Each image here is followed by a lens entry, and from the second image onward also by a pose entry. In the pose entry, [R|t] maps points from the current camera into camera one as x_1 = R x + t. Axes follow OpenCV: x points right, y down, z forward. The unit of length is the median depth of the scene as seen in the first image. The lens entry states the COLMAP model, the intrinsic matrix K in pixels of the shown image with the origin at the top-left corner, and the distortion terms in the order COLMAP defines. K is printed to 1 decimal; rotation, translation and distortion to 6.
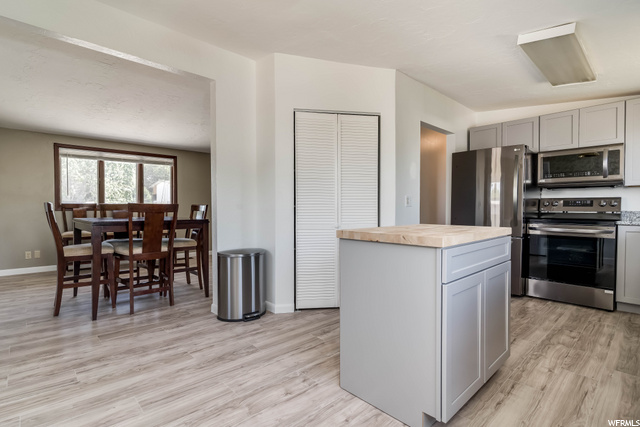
lens RADIAL K [[306.7, 0, 317.0], [0, 306.7, 216.1], [0, 0, 1]] dist [0.005094, -0.000065]
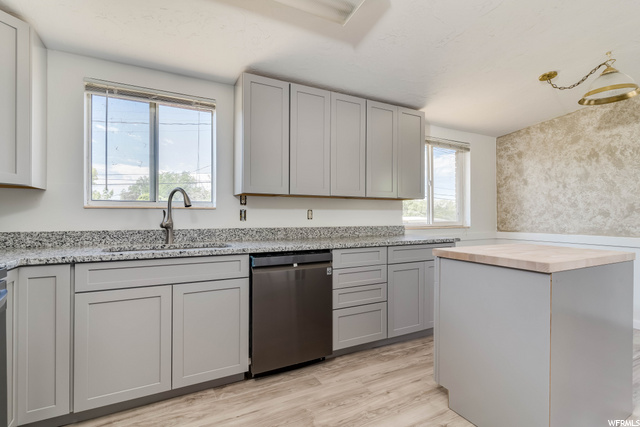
lens RADIAL K [[306.7, 0, 315.0], [0, 306.7, 212.3], [0, 0, 1]] dist [0.005094, -0.000065]
pose [[-0.968281, -0.001247, 0.249863, 0.635489], [0.003286, 0.999837, 0.017725, -0.079752], [-0.249844, 0.017984, -0.968119, 1.718731]]
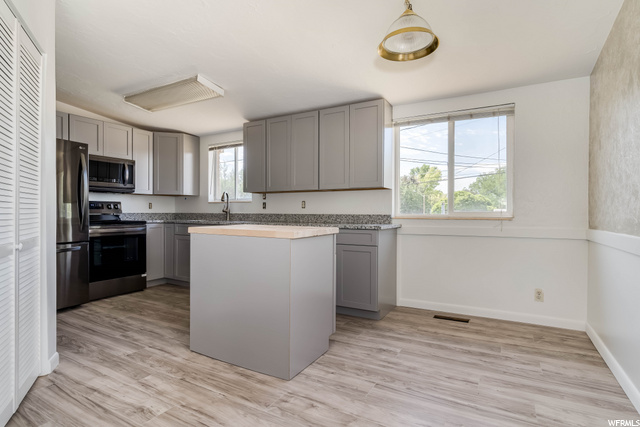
lens RADIAL K [[331.4, 0, 318.7], [0, 331.4, 212.5], [0, 0, 1]] dist [-0.002261, -0.000100]
pose [[-0.301918, -0.001771, 0.953332, -0.806169], [0.022139, 0.999716, 0.008869, -0.018102], [-0.953077, 0.023784, -0.301793, 0.962748]]
